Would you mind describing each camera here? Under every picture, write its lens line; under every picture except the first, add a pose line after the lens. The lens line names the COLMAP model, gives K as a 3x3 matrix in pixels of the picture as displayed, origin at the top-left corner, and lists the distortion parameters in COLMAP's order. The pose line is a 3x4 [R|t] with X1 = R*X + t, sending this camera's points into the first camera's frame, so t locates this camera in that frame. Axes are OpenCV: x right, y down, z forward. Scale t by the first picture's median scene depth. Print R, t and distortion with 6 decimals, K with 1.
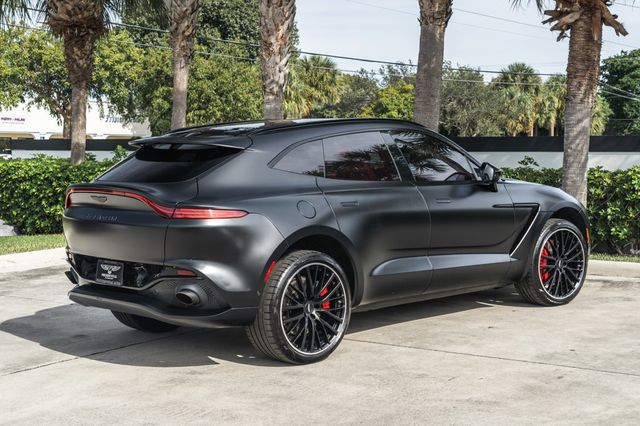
lens RADIAL K [[1045.8, 0, 319.9], [0, 1045.8, 201.3], [0, 0, 1]] dist [0.070959, 0.000000]
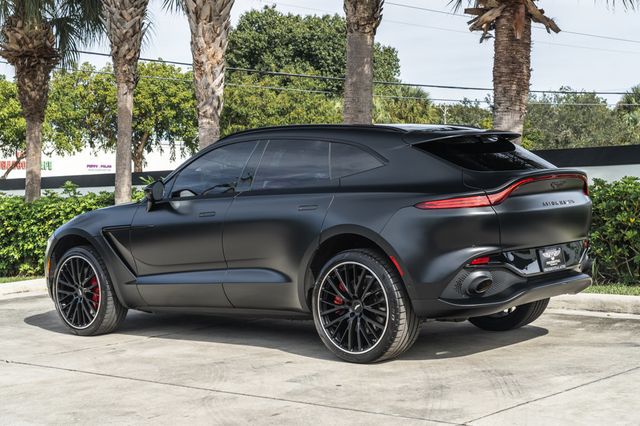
lens RADIAL K [[1128.4, 0, 281.6], [0, 1128.4, 204.7], [0, 0, 1]] dist [0.084959, 0.000000]
pose [[0.989180, -0.027081, -0.144184, 0.130652], [0.021561, 0.998979, -0.039711, 0.011689], [0.145112, 0.036172, 0.988754, 0.028339]]
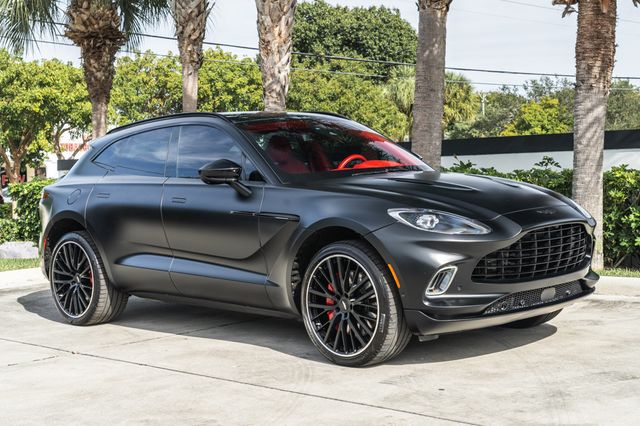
lens RADIAL K [[1045.8, 0, 306.3], [0, 1045.8, 217.8], [0, 0, 1]] dist [0.070959, 0.000000]
pose [[0.986121, -0.018402, -0.165006, 0.107155], [0.017177, 0.999813, -0.008850, 0.008508], [0.165139, 0.005893, 0.986253, 0.089388]]
